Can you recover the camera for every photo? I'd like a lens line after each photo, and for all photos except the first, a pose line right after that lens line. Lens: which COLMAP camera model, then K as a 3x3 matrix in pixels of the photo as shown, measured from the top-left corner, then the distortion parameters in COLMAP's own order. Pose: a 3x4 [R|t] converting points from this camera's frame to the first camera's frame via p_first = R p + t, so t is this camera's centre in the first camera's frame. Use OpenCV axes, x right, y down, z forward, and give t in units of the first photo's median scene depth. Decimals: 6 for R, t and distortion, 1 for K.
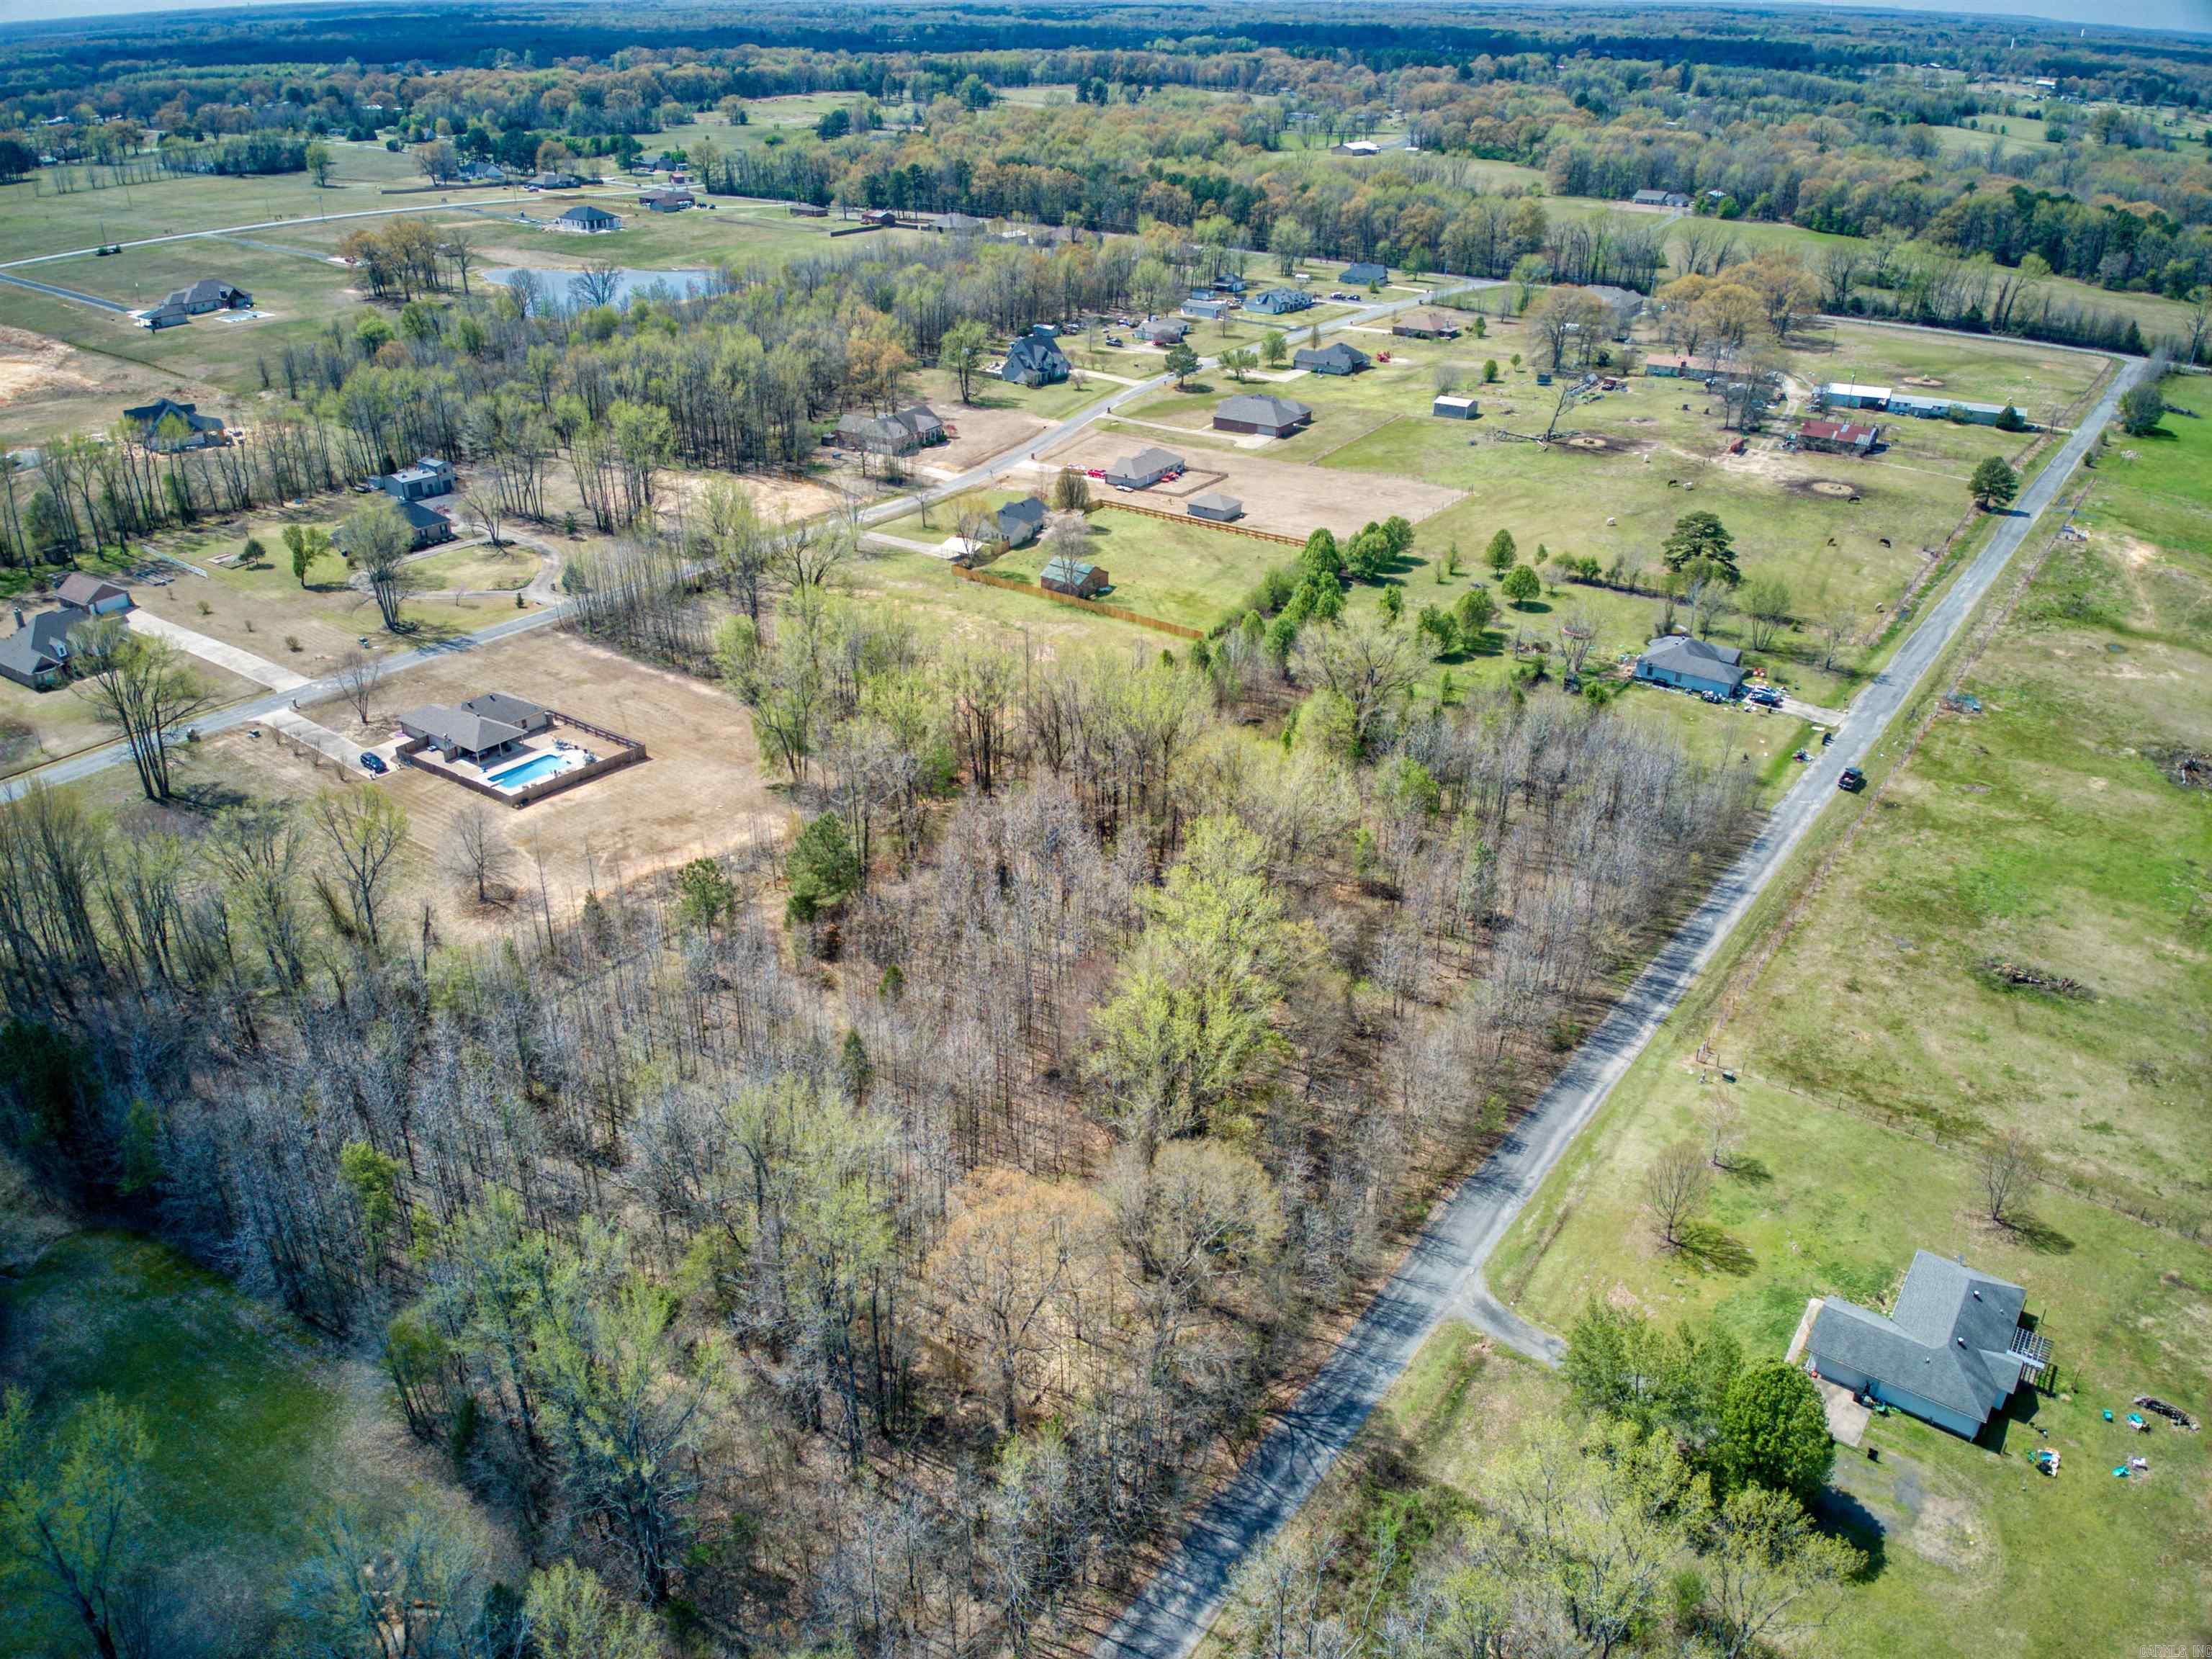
lens RADIAL K [[1597.2, 0, 1094.7], [0, 1597.2, 836.9], [0, 0, 1]] dist [0.103734, -0.195423]
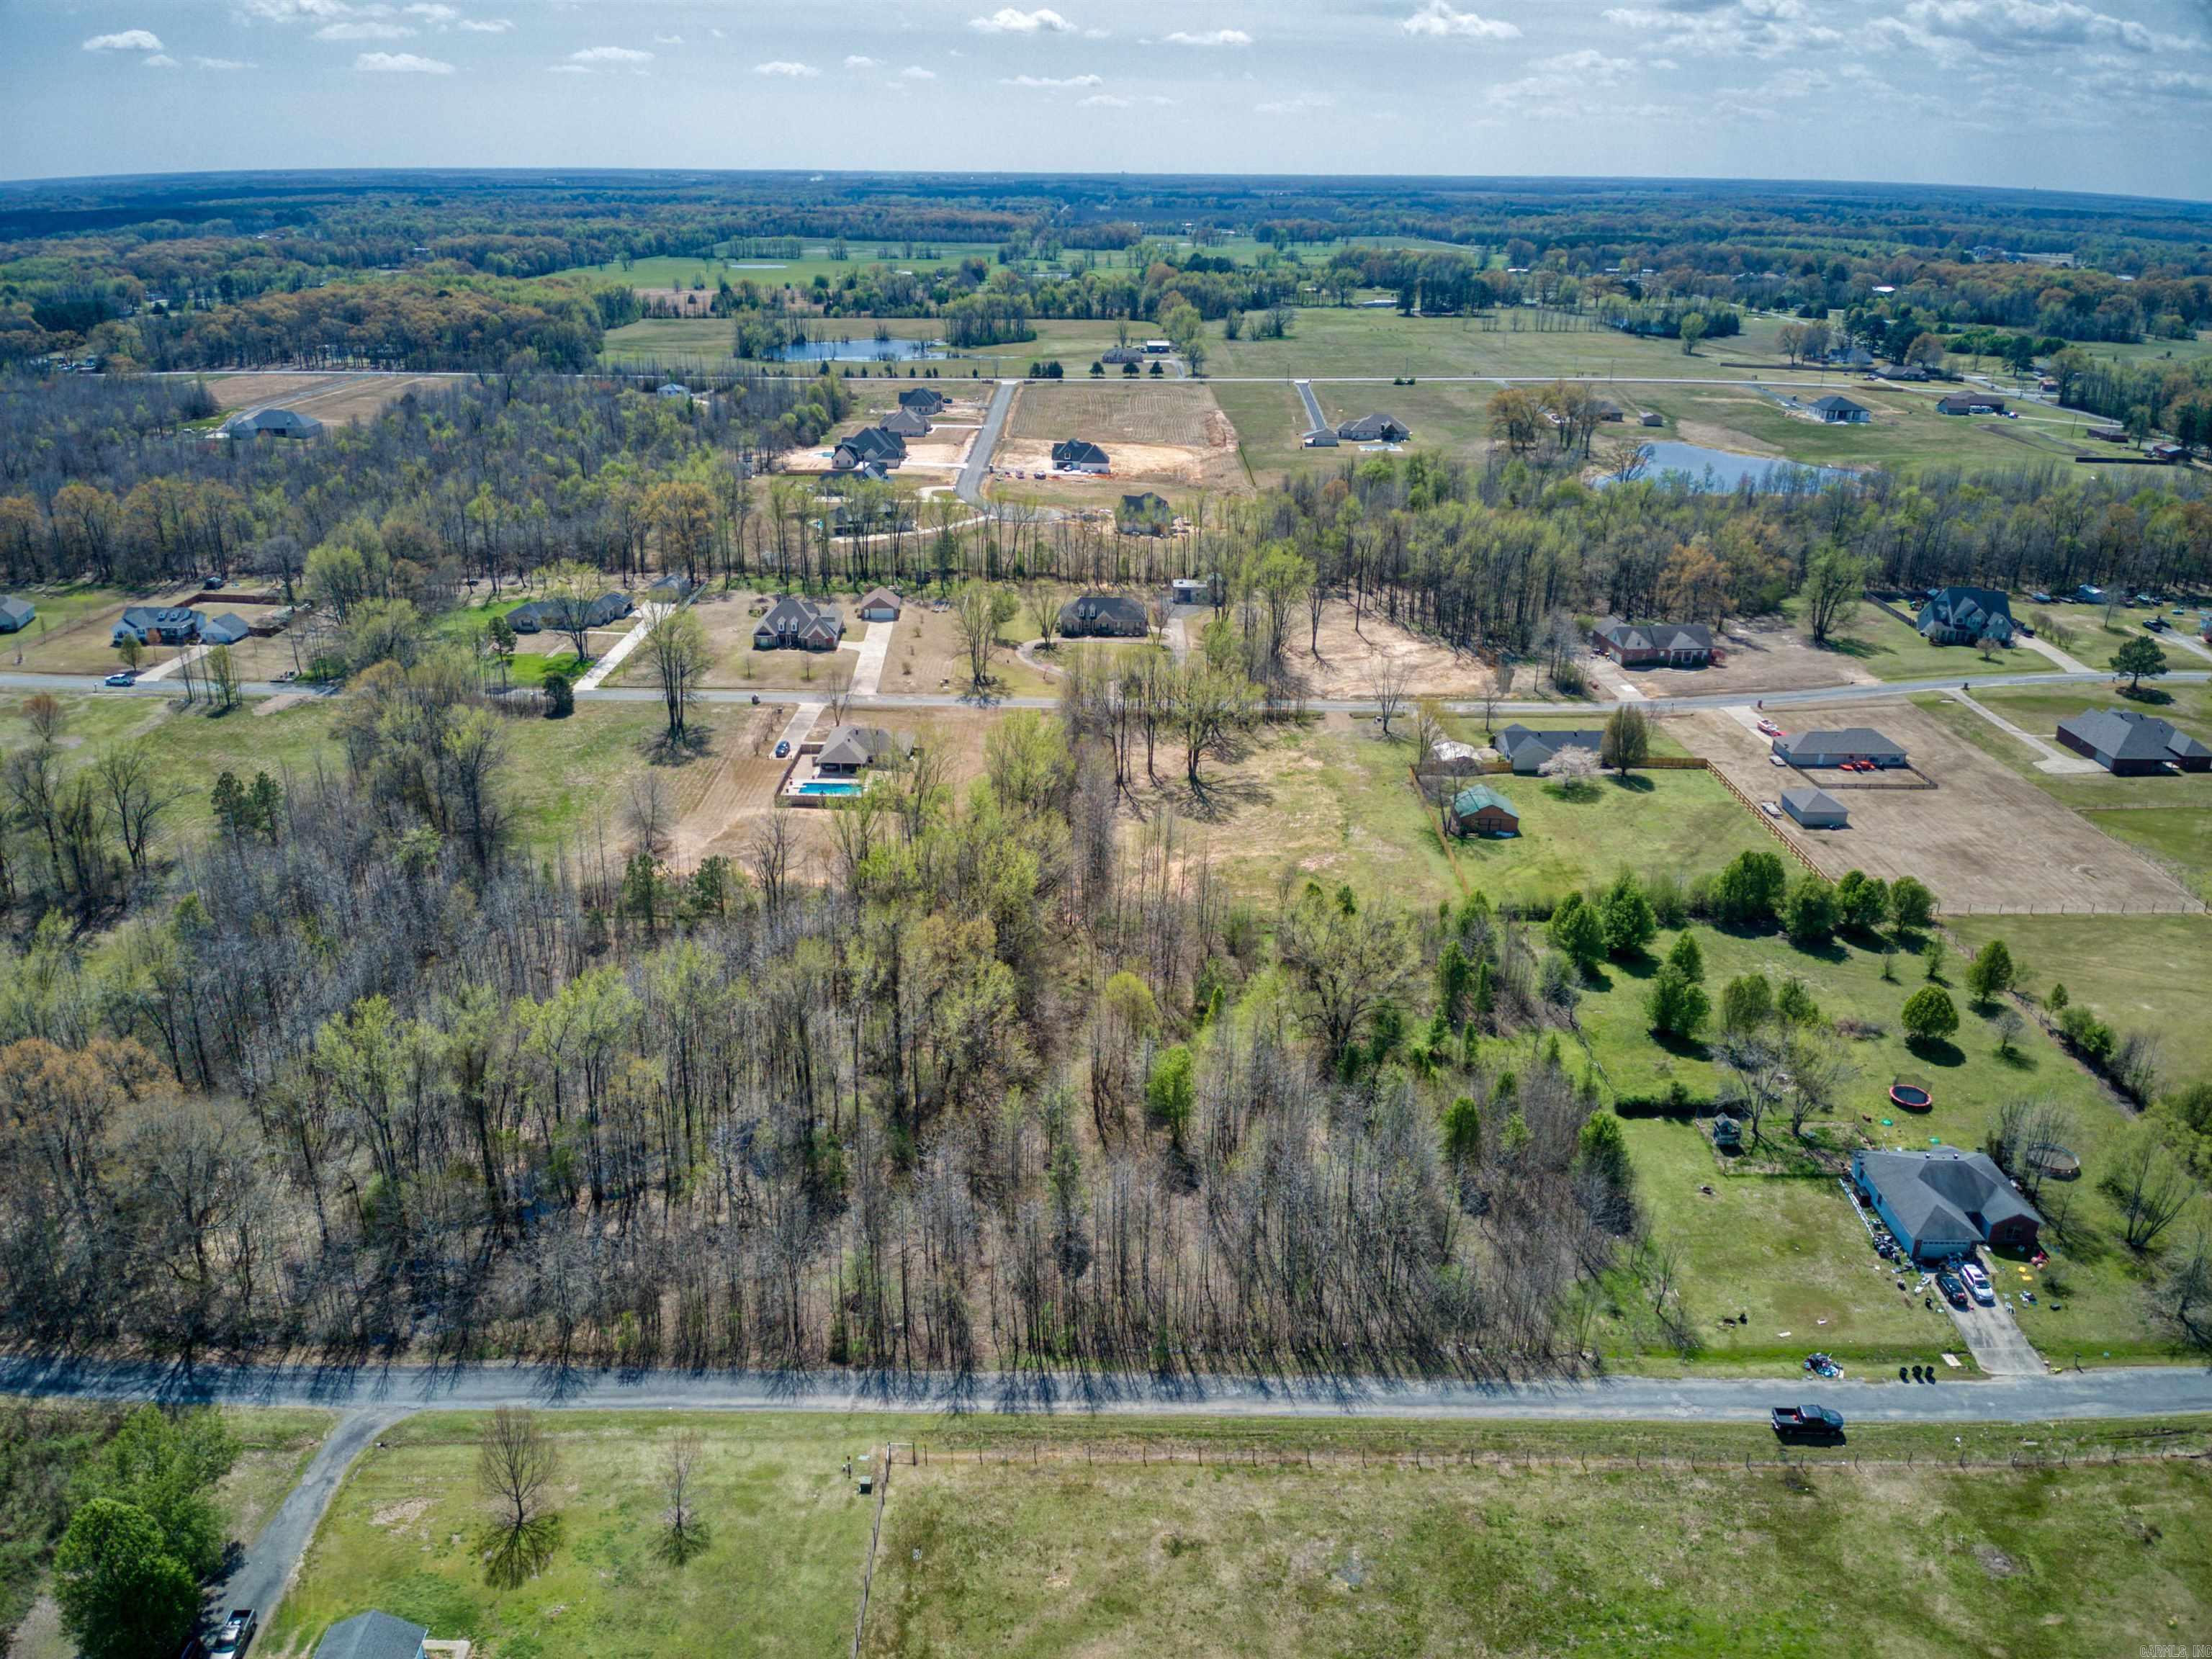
lens RADIAL K [[1596.7, 0, 1094.0], [0, 1596.7, 821.8], [0, 0, 1]] dist [0.138489, -0.265121]
pose [[0.585115, 0.304944, -0.751431, 0.602436], [-0.381601, 0.921141, 0.076675, -0.162307], [0.715556, 0.241883, 0.655341, 0.296452]]
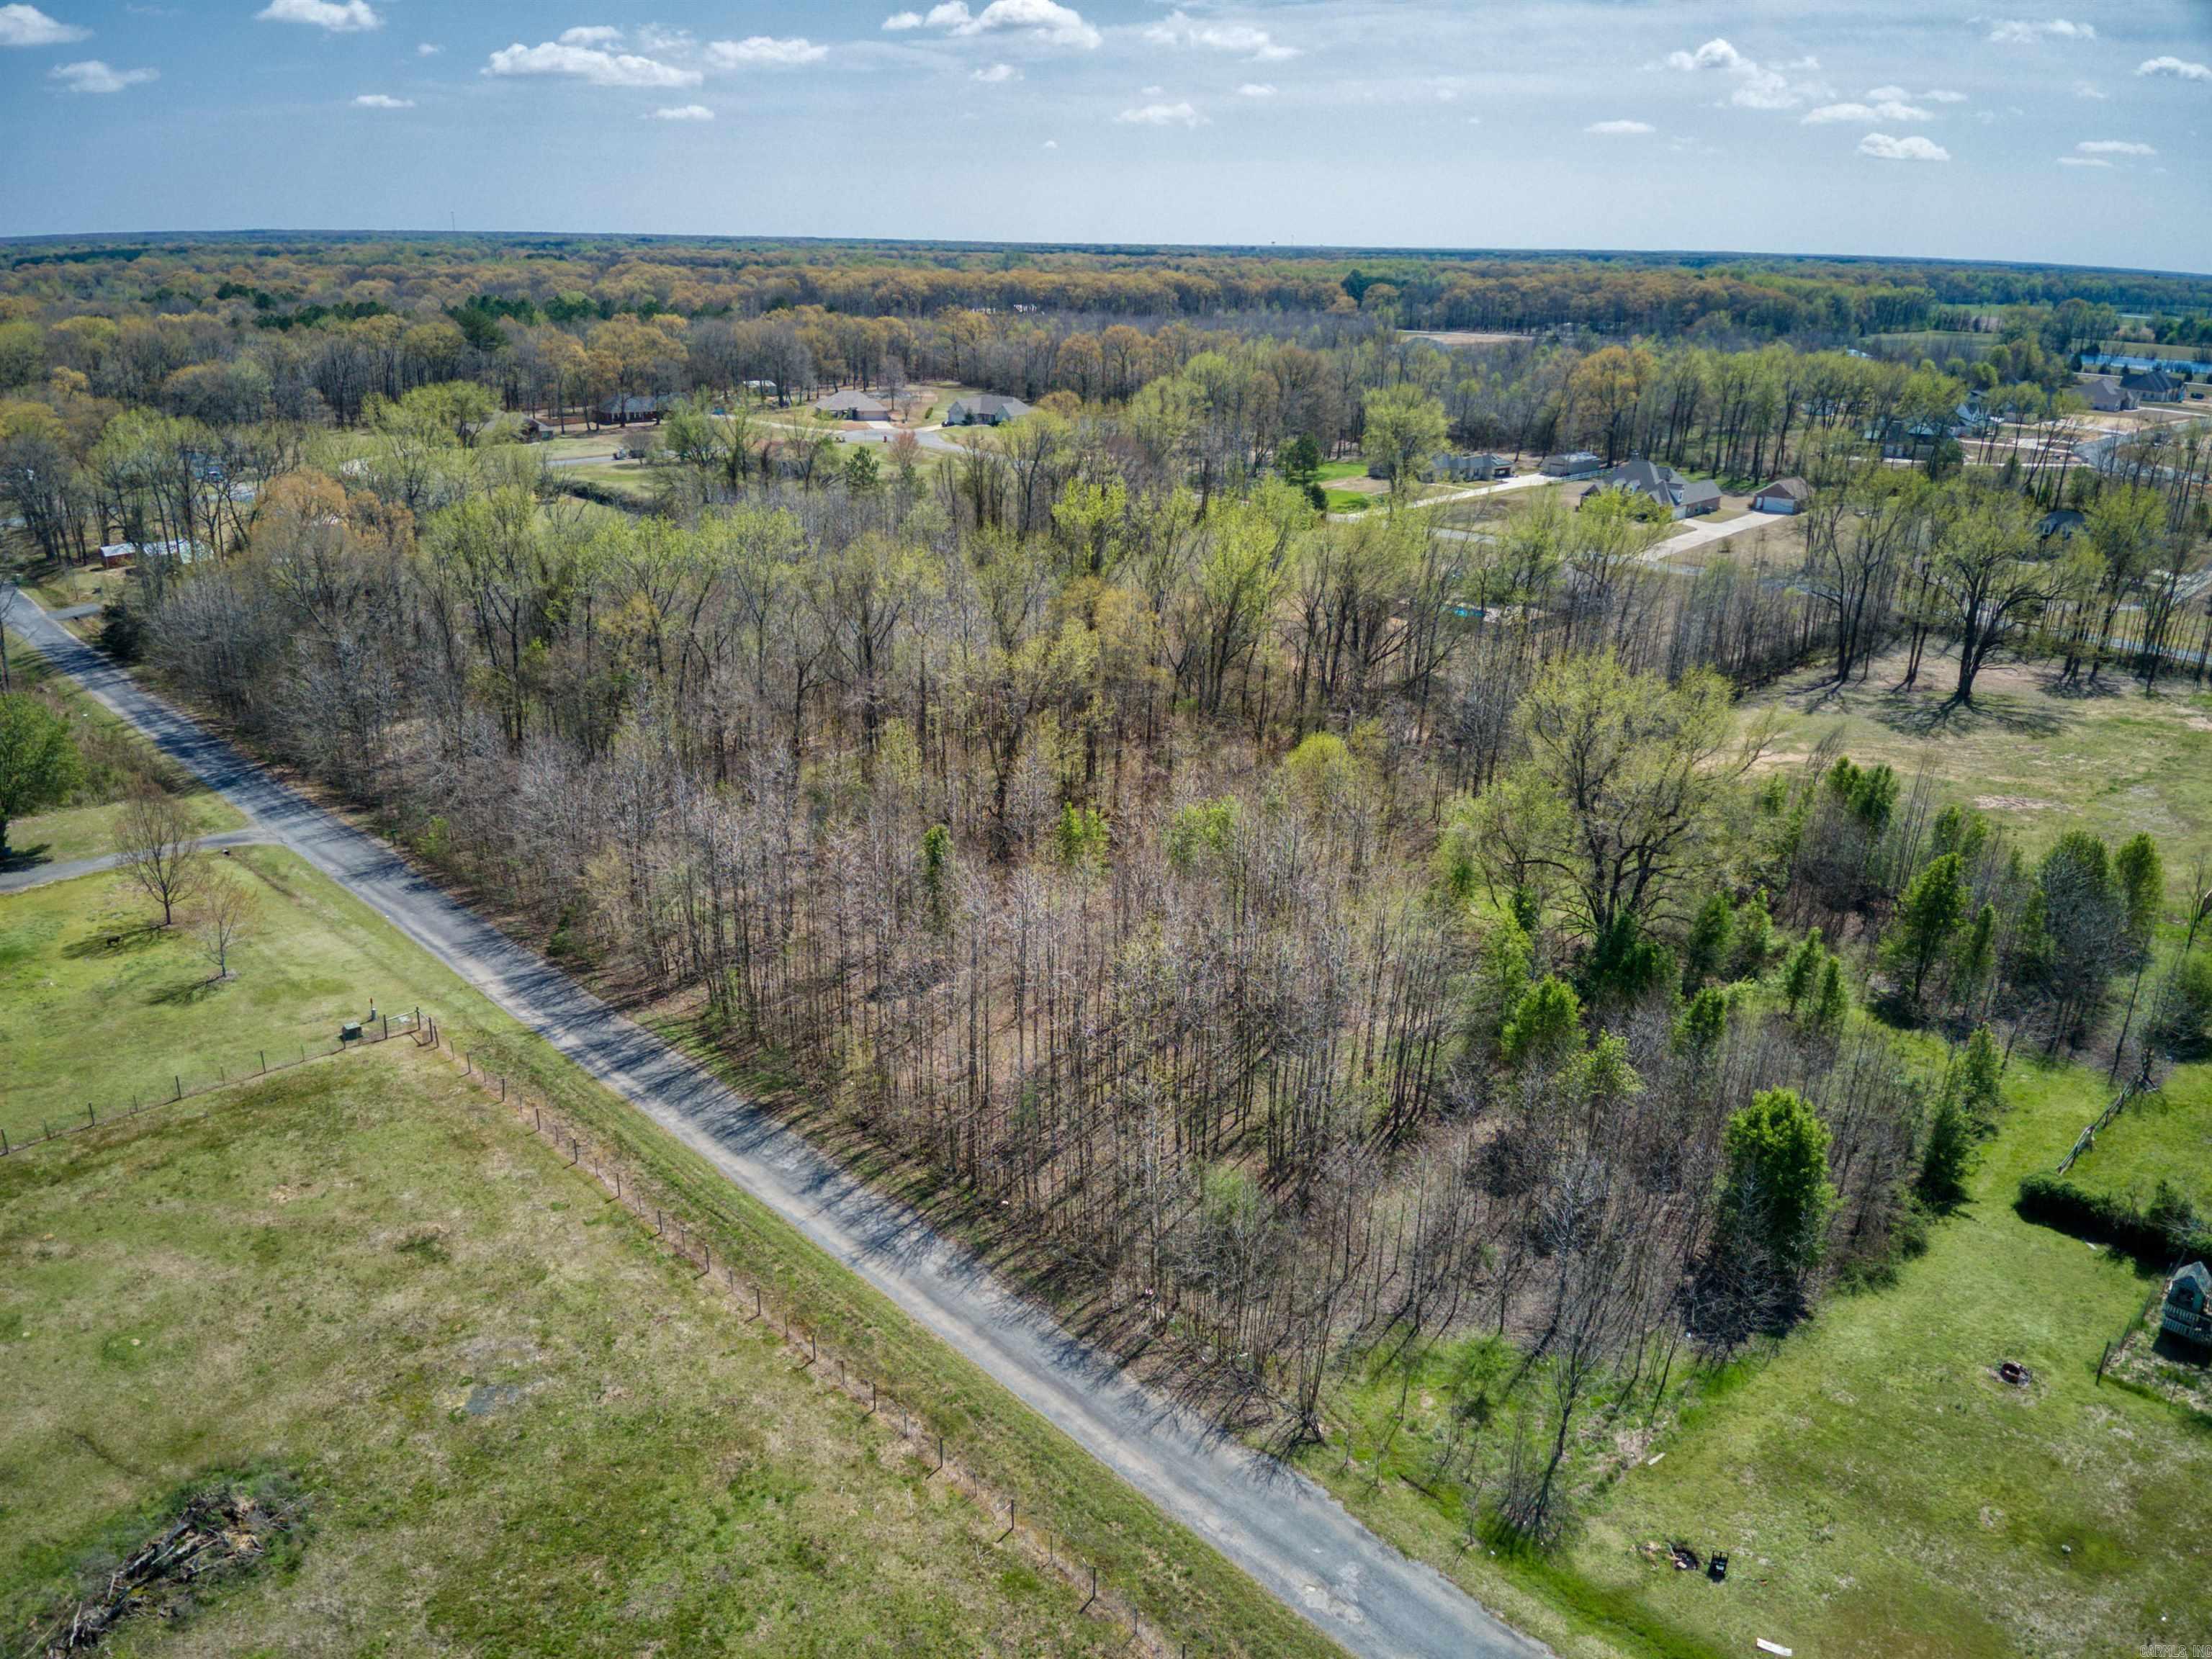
lens RADIAL K [[1597.2, 0, 1094.7], [0, 1597.2, 836.9], [0, 0, 1]] dist [0.103734, -0.195423]
pose [[-0.182939, 0.335132, -0.924240, 0.553930], [-0.468430, 0.796818, 0.381646, -0.174482], [0.864353, 0.502760, 0.011217, 0.750695]]
